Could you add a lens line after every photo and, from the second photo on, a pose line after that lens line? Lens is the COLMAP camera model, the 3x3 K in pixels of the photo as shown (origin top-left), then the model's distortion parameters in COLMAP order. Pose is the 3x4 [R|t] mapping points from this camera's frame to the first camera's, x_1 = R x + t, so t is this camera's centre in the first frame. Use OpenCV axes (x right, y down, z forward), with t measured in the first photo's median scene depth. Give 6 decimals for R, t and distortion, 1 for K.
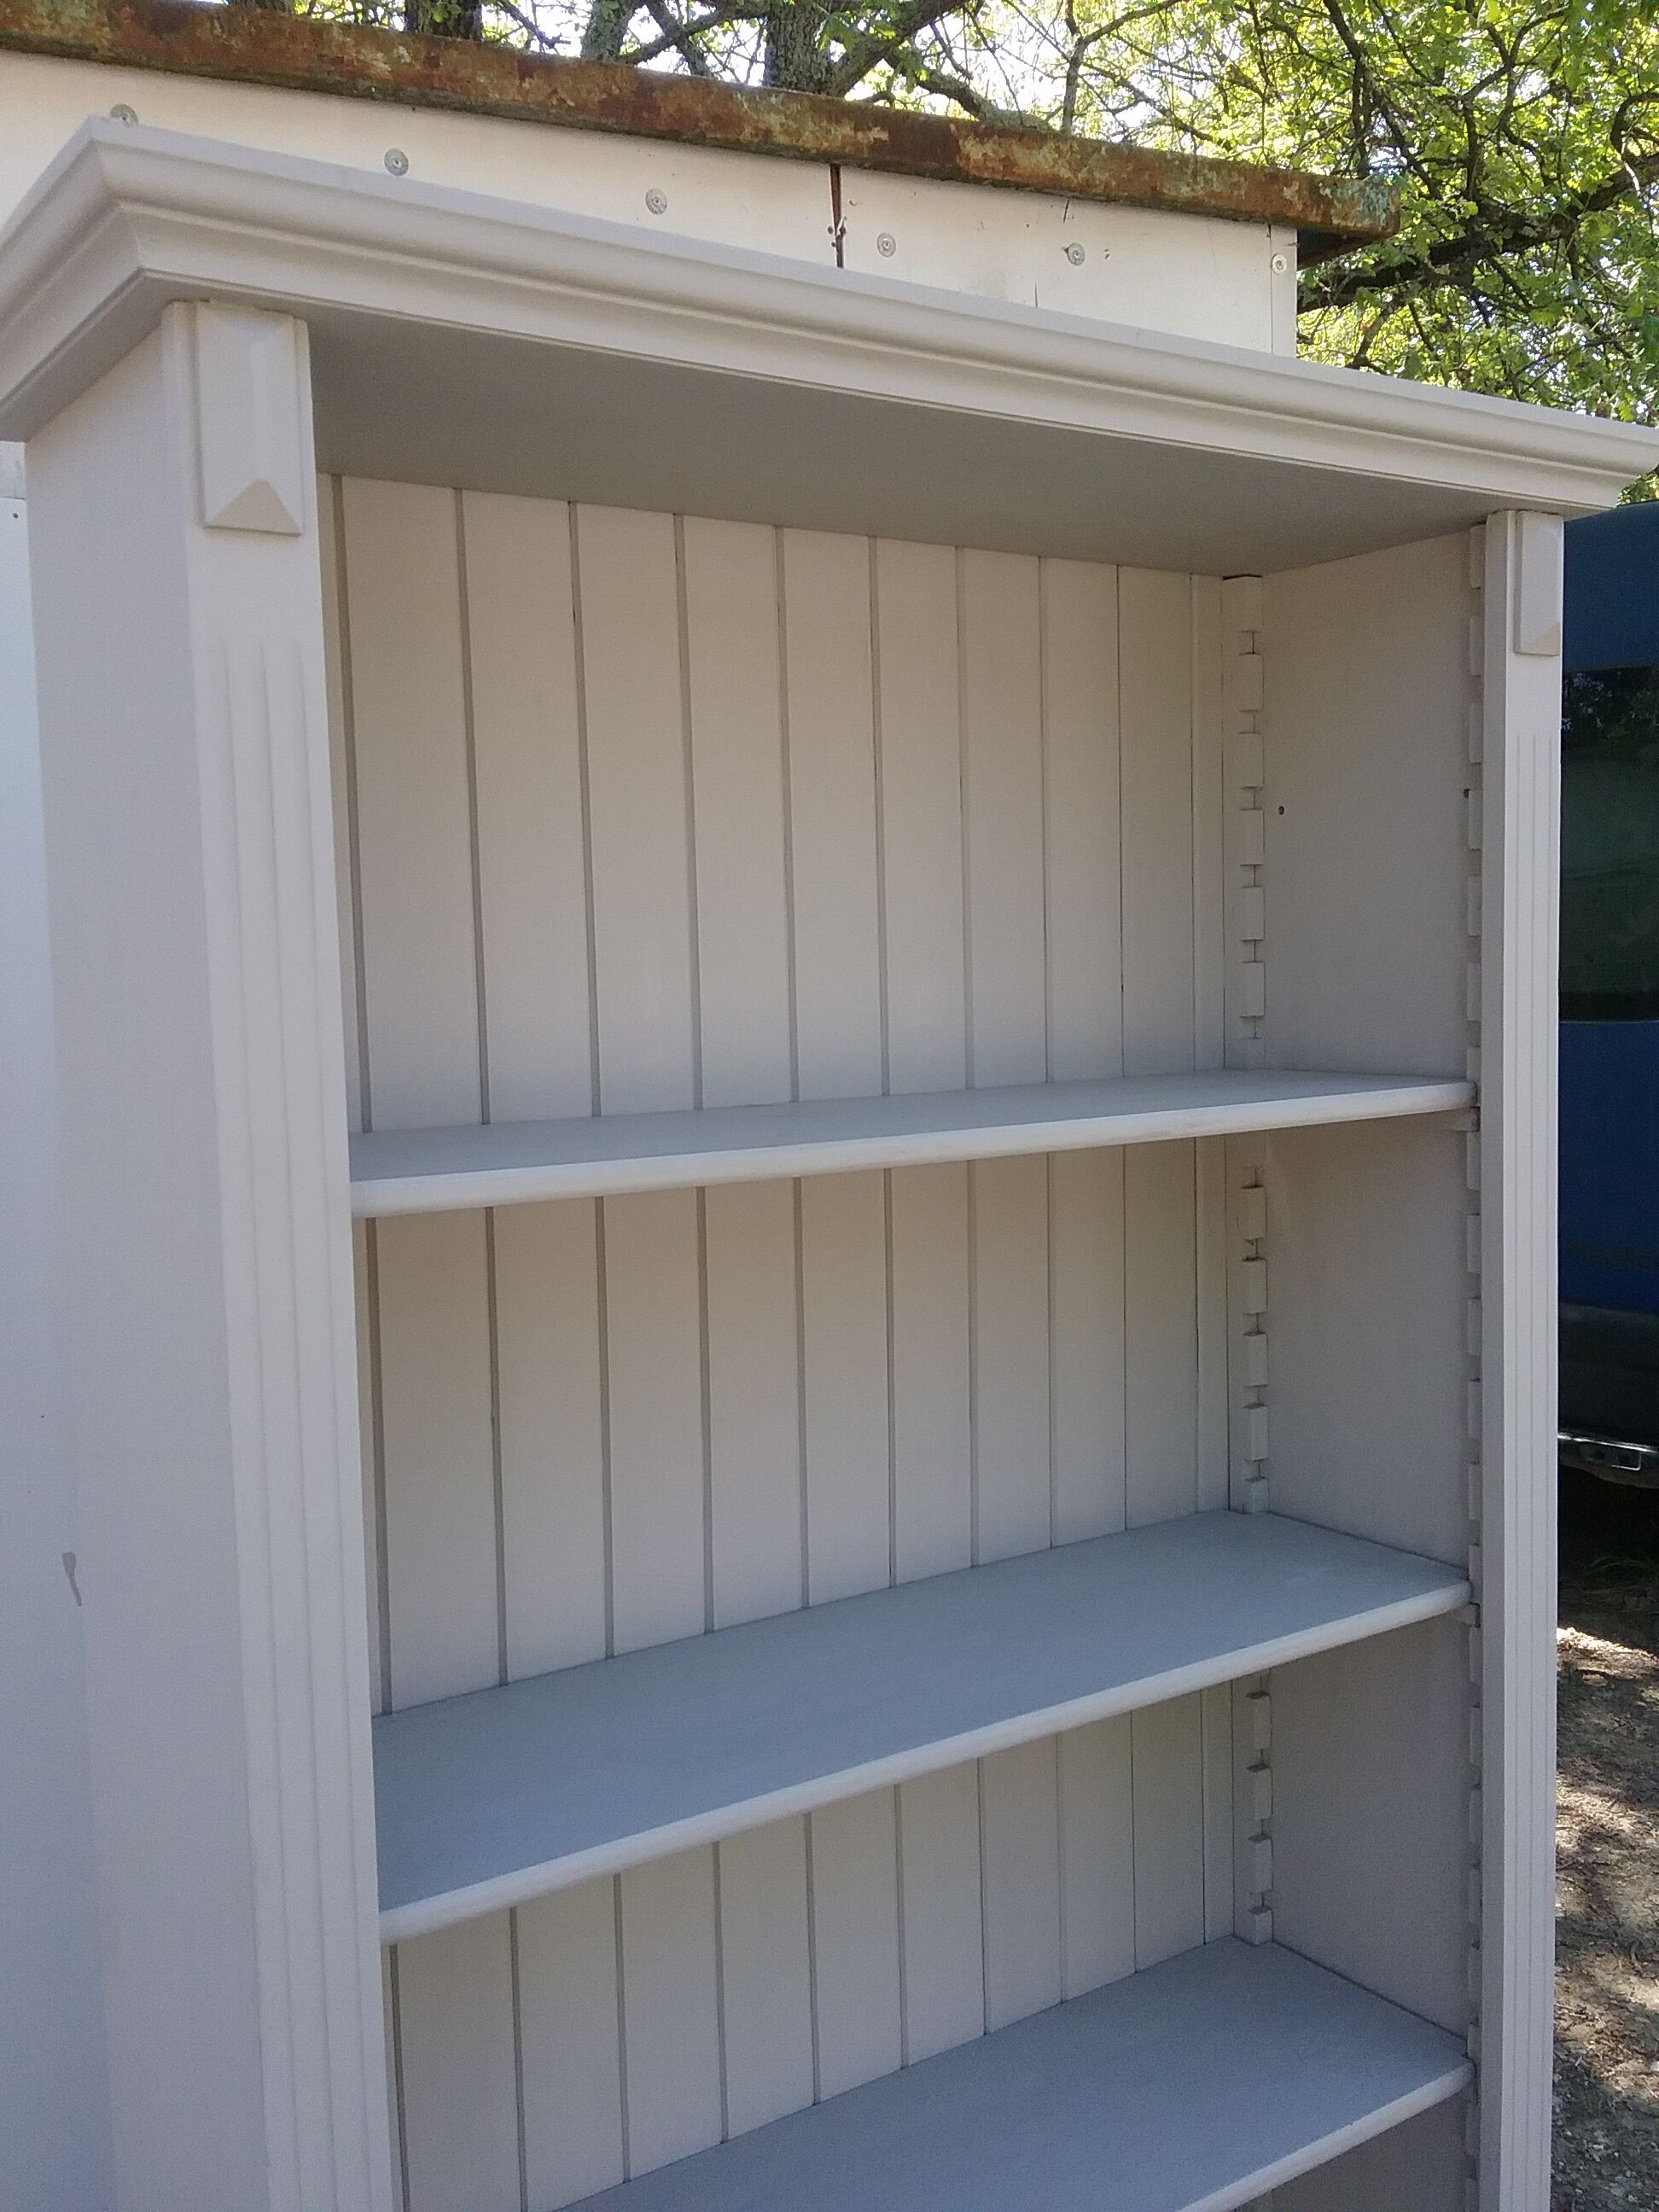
lens RADIAL K [[2073.0, 0, 823.1], [0, 2073.0, 1160.8], [0, 0, 1]] dist [0.073985, -0.167699]
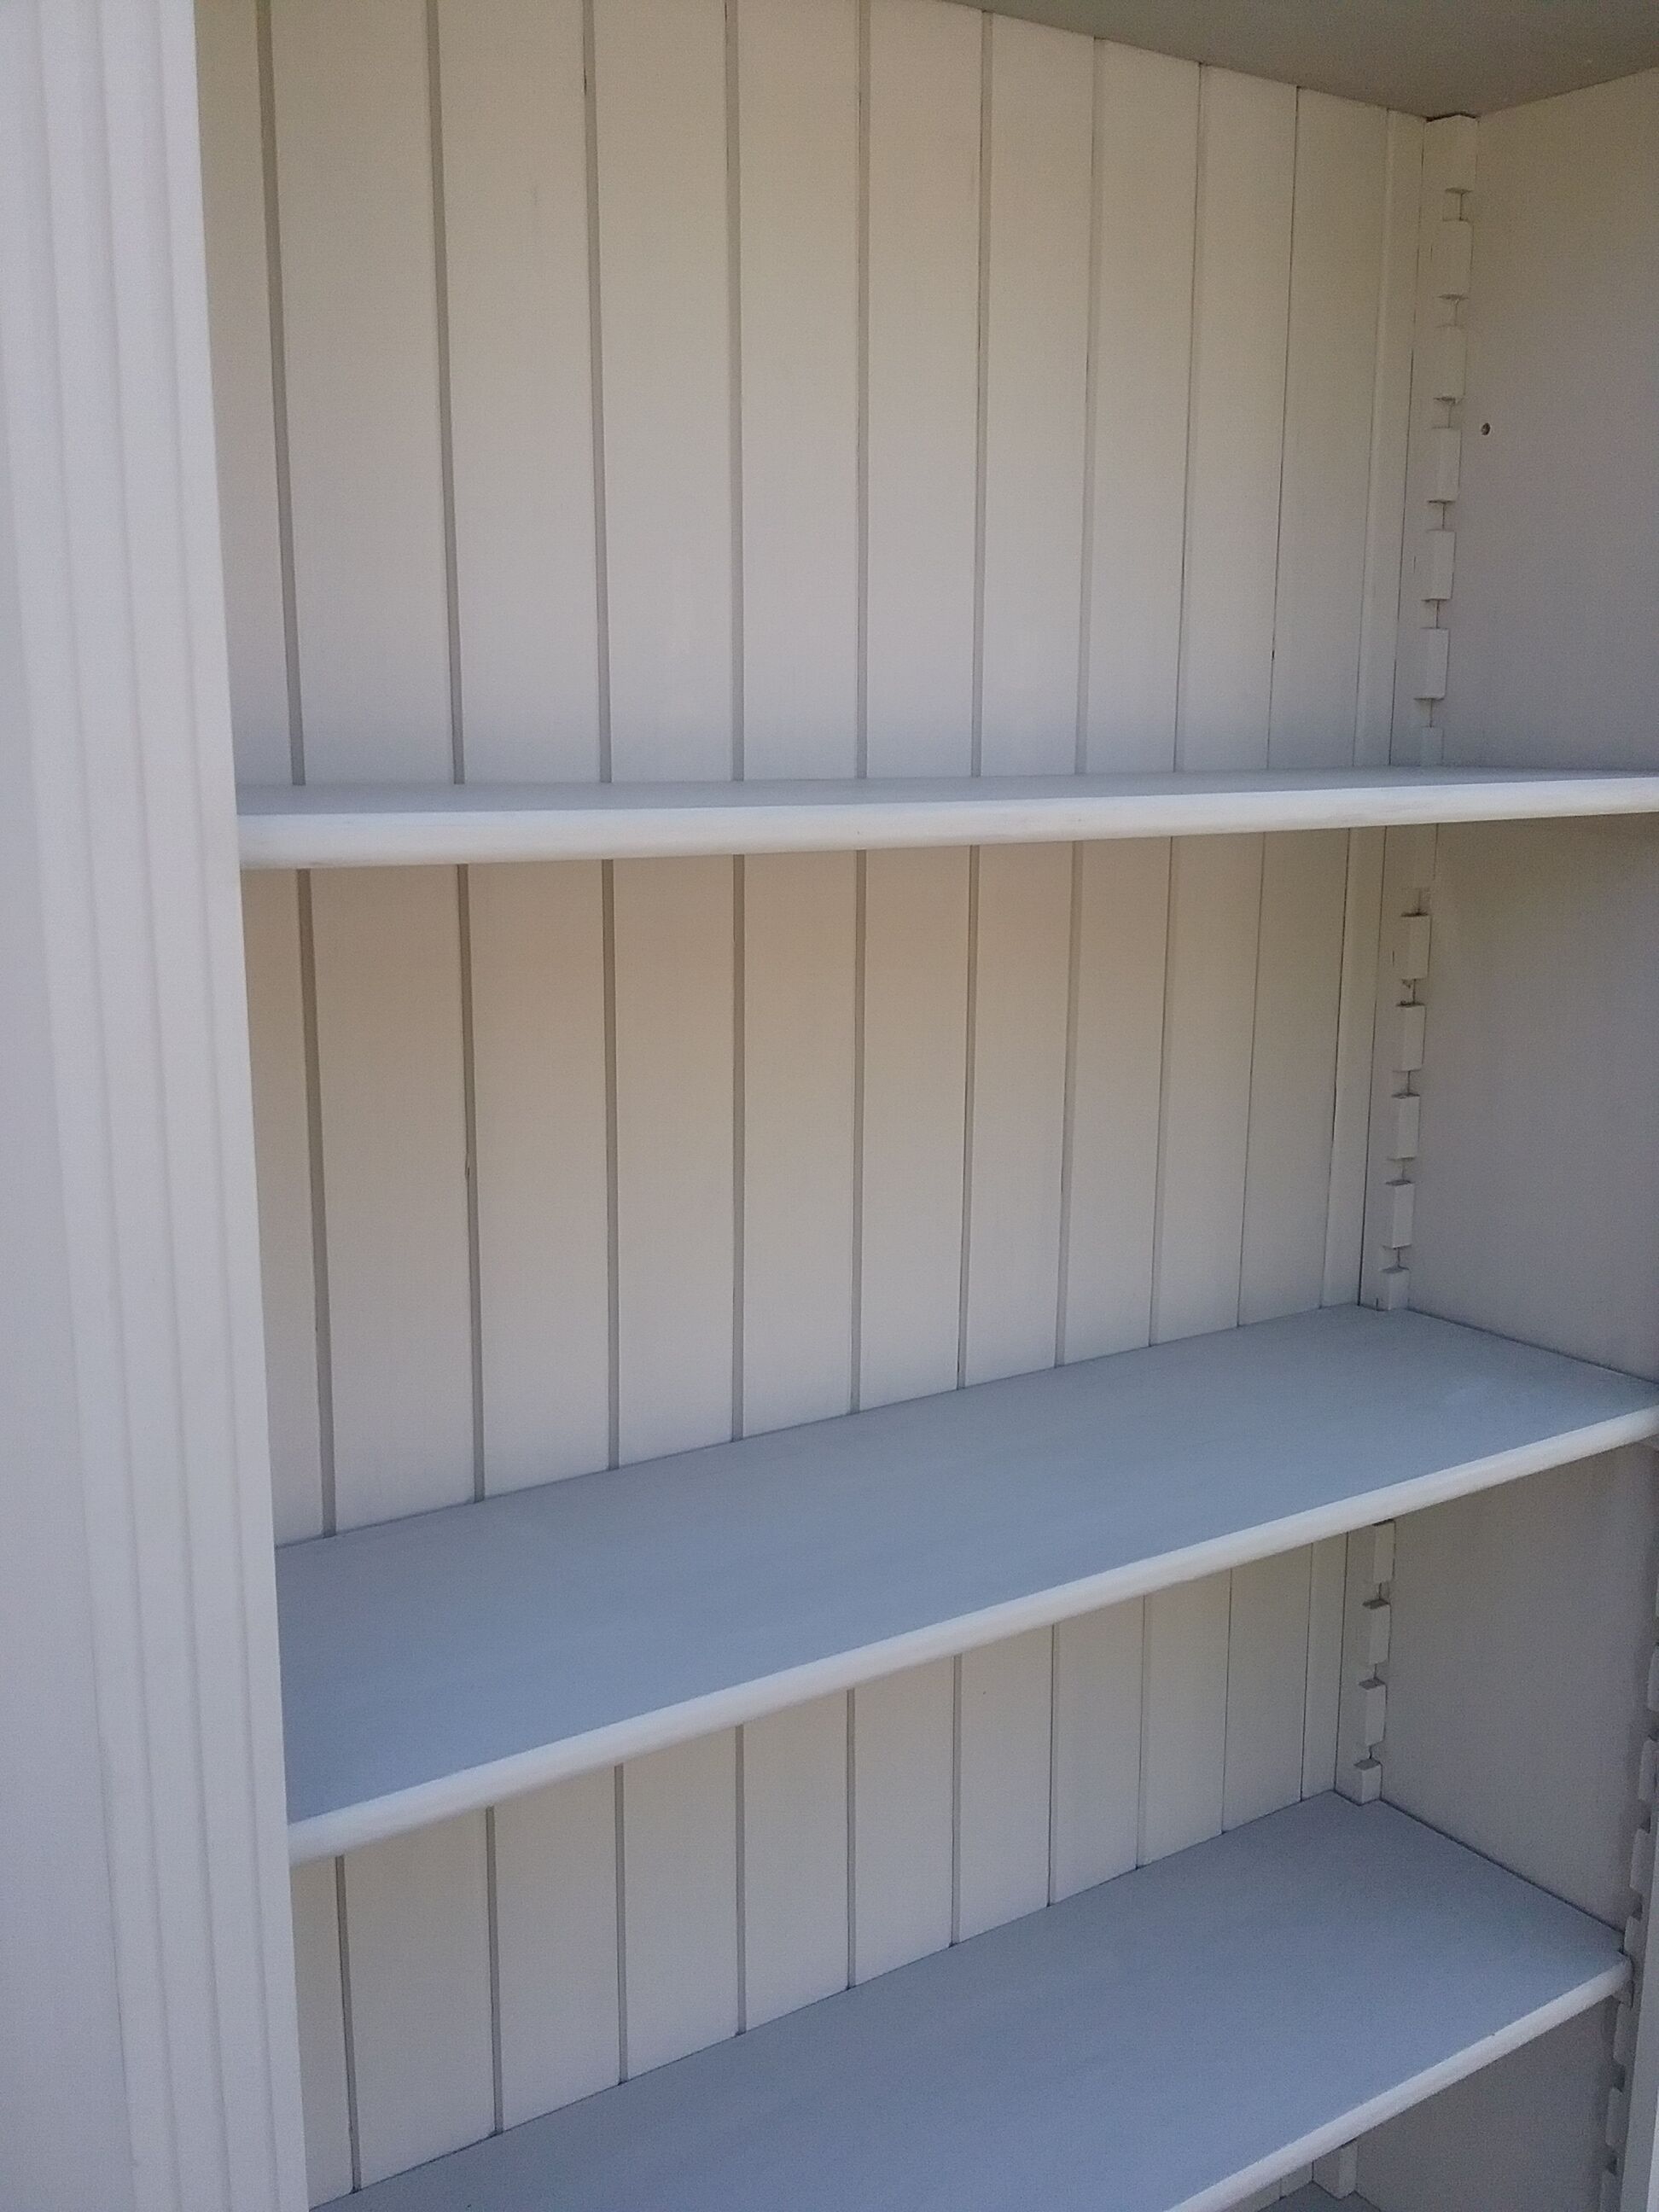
lens RADIAL K [[2049.2, 0, 832.6], [0, 2049.2, 1178.6], [0, 0, 1]] dist [0.098206, -0.202171]
pose [[0.999595, 0.028322, -0.002602, -0.017263], [-0.027819, 0.992656, 0.117733, 0.029062], [0.005918, -0.117613, 0.993042, 0.206449]]
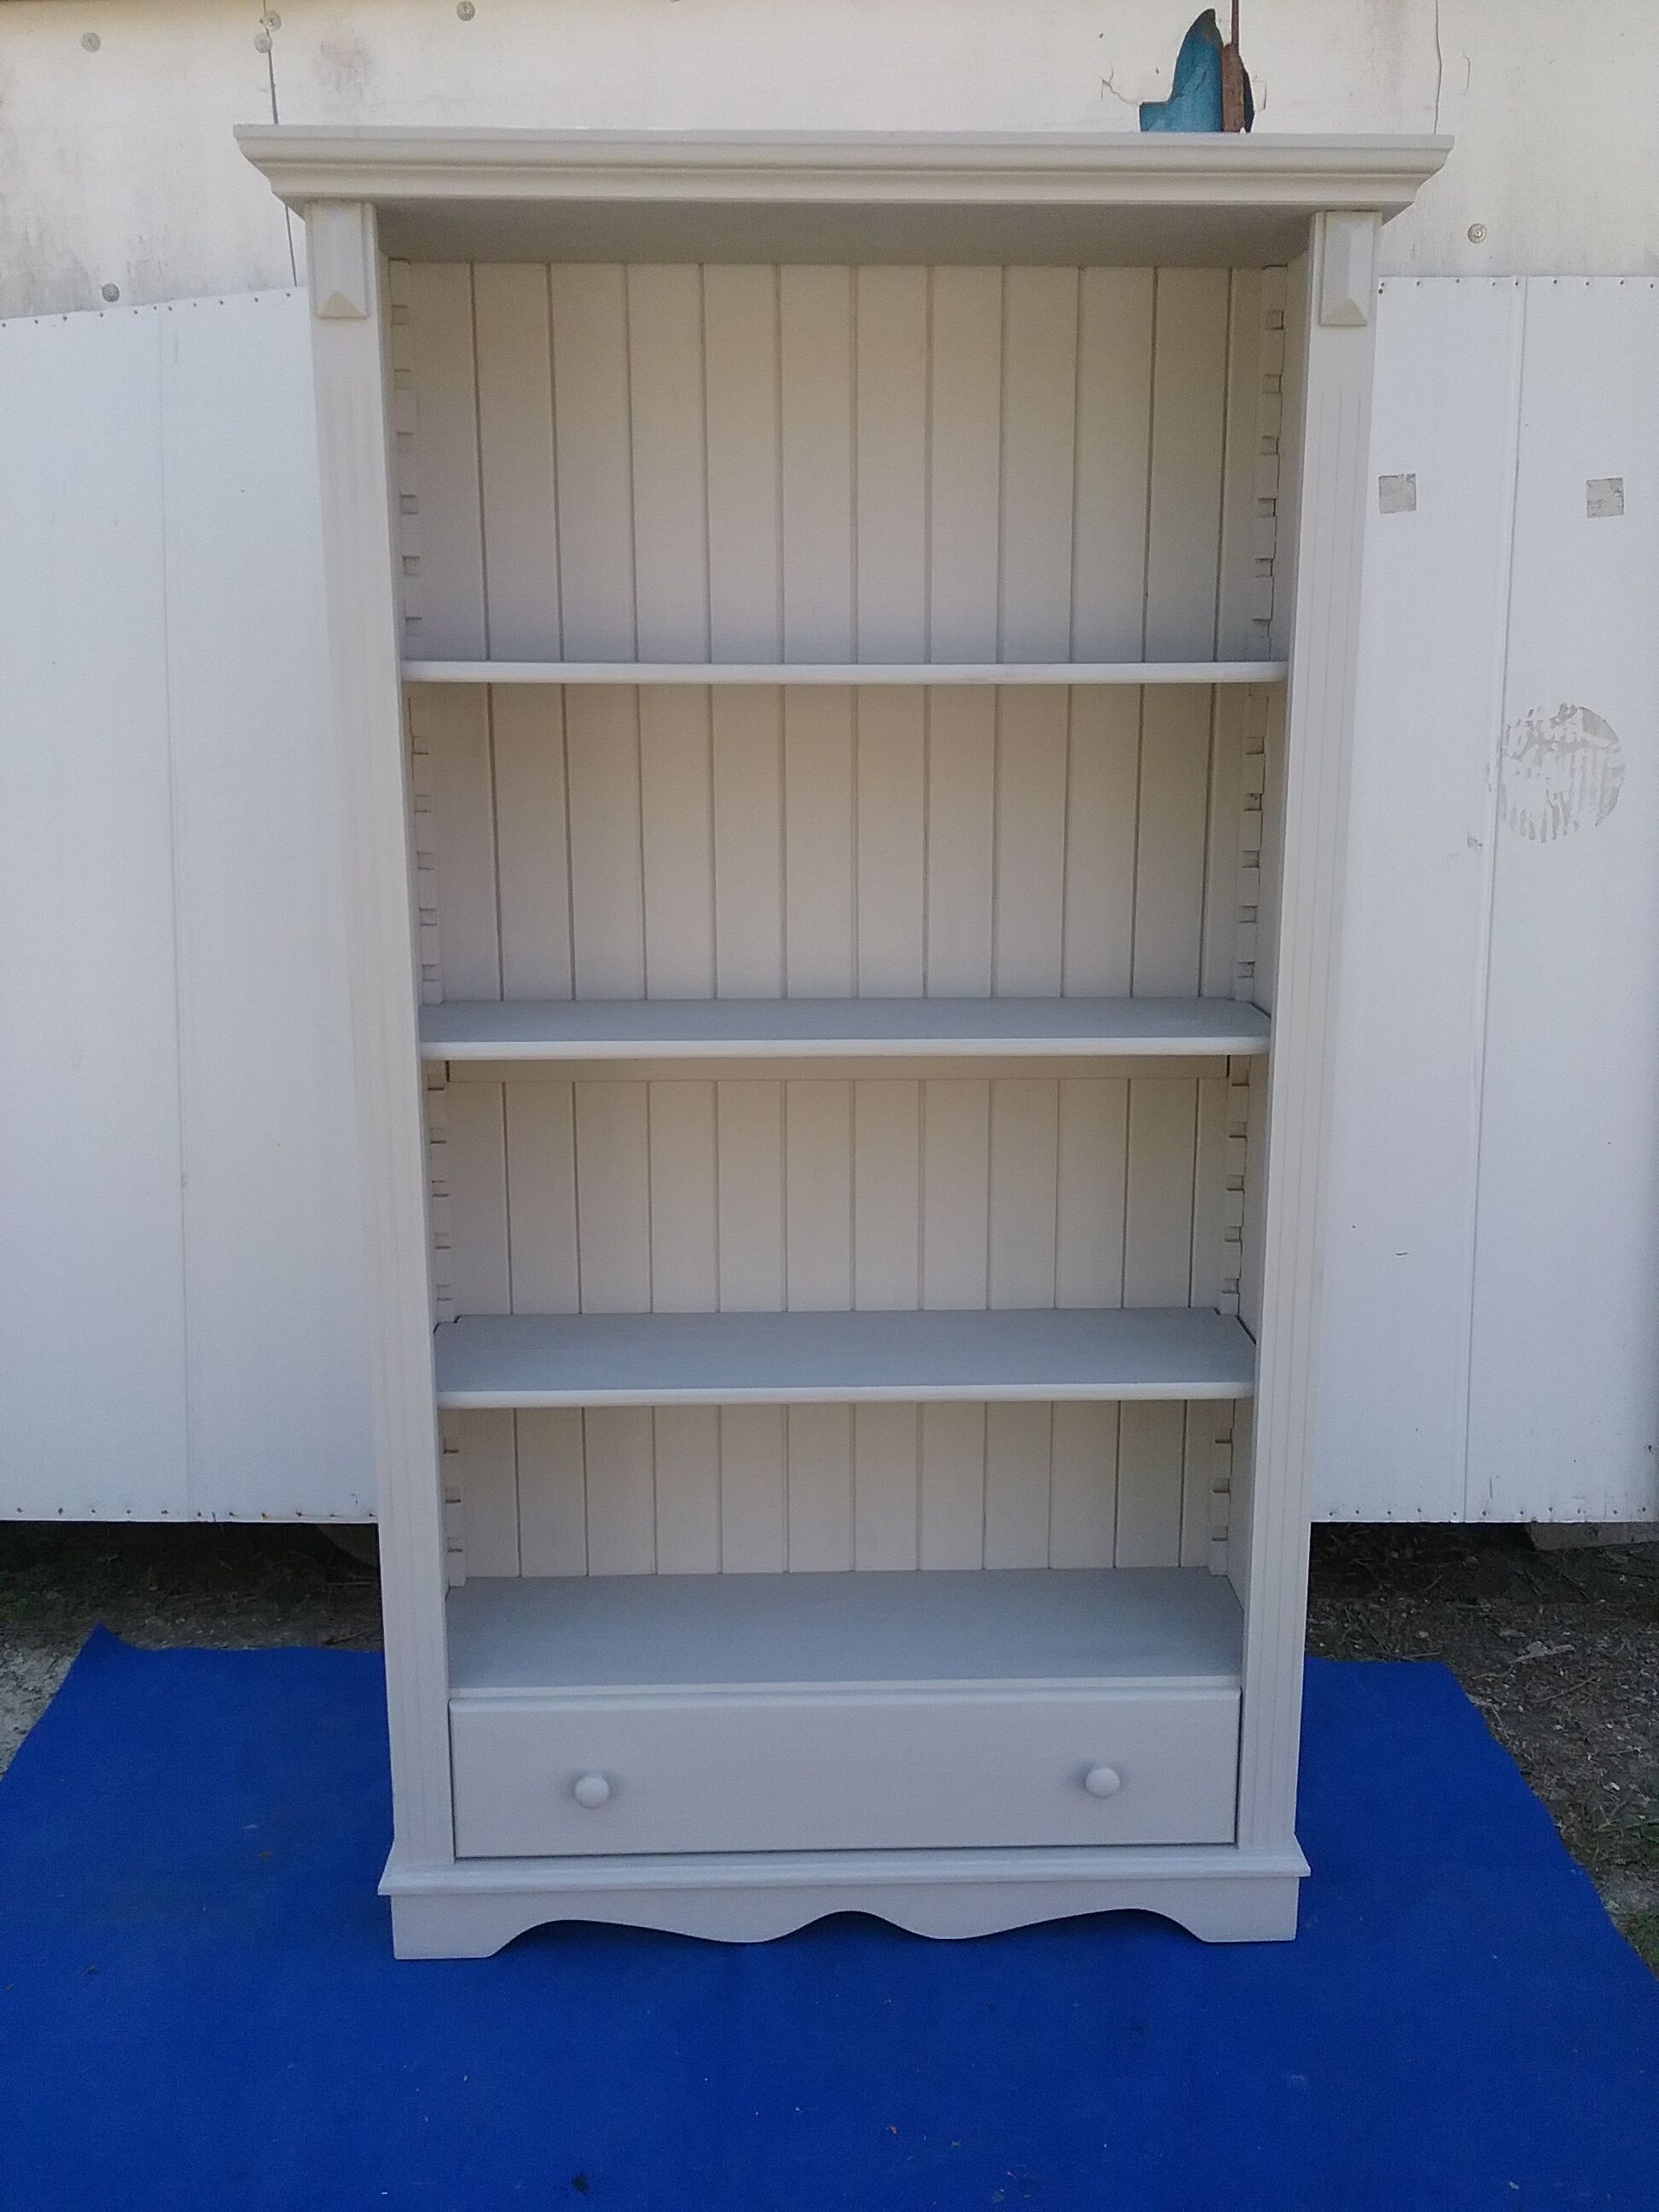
lens RADIAL K [[2022.9, 0, 845.6], [0, 2022.9, 1147.3], [0, 0, 1]] dist [0.061263, -0.166963]
pose [[0.837261, 0.154973, -0.524383, 0.785415], [-0.076741, 0.982808, 0.167924, 0.069308], [0.541392, -0.100355, 0.834760, -0.267107]]
